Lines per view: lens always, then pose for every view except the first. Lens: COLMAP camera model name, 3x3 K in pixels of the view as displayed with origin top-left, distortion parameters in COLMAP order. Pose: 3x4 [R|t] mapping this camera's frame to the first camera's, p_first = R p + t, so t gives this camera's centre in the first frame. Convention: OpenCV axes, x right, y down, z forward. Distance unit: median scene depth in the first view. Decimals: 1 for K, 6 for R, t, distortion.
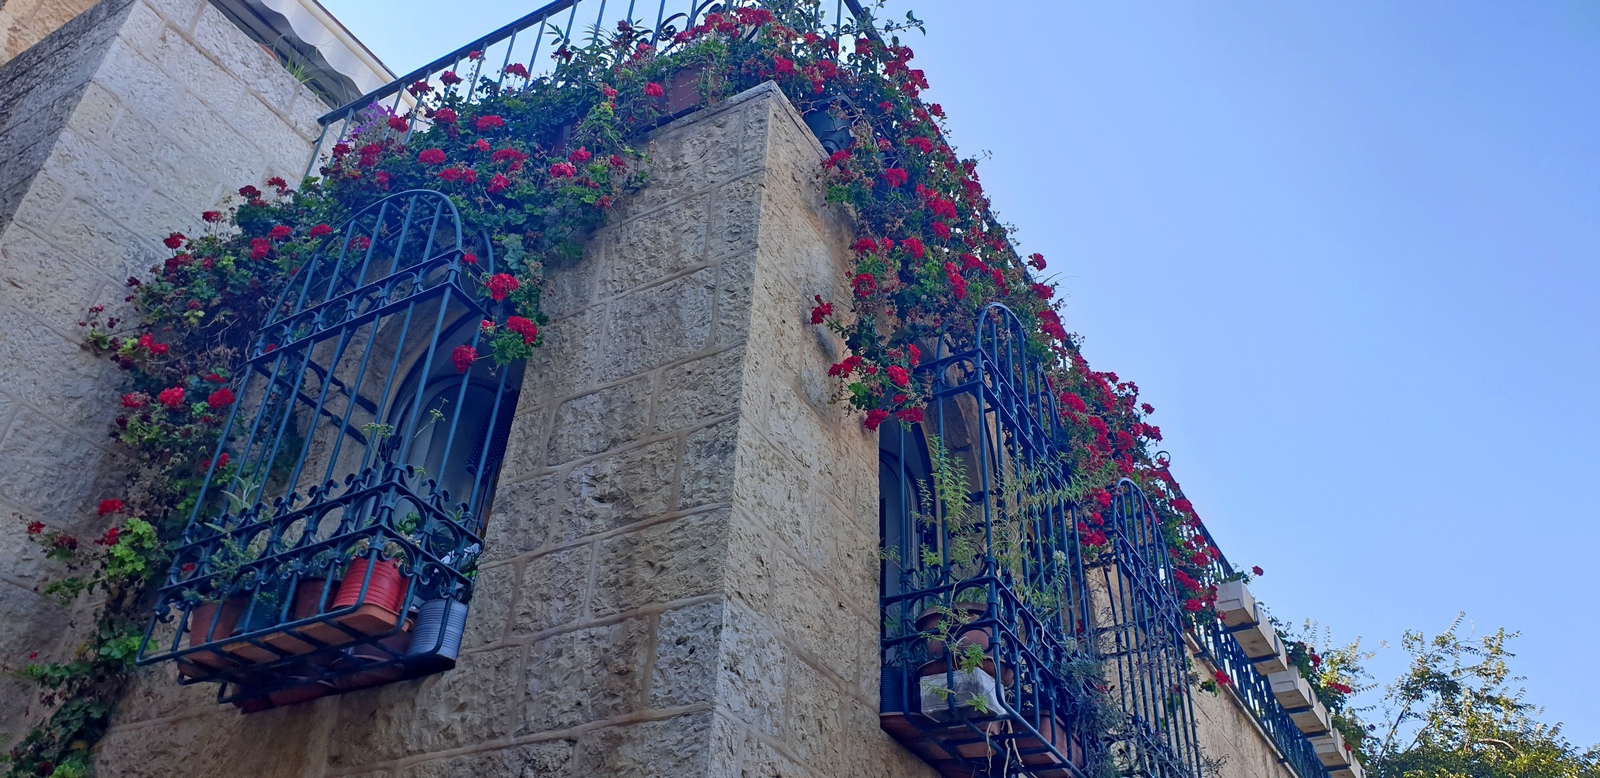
lens RADIAL K [[1239.2, 0, 800.0], [0, 1239.2, 389.0], [0, 0, 1]] dist [0.110938, -0.221134]
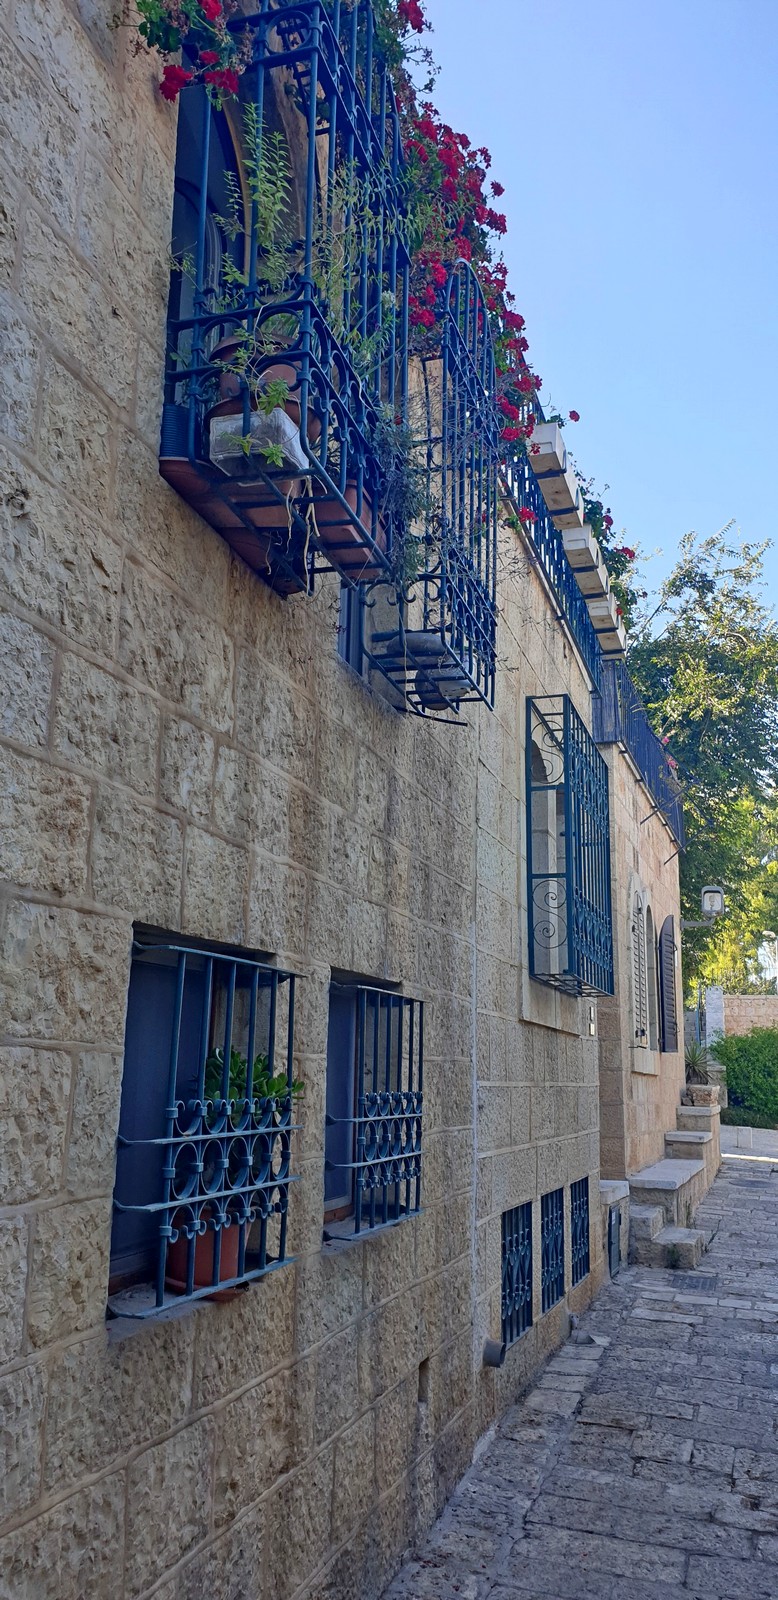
lens RADIAL K [[1242.3, 0, 389.0], [0, 1242.3, 800.0], [0, 0, 1]] dist [-0.007494, -0.003210]
pose [[0.971748, 0.021111, 0.235077, 0.021930], [-0.113380, 0.915300, 0.386486, 0.126215], [-0.207007, -0.402220, 0.891834, 0.131388]]
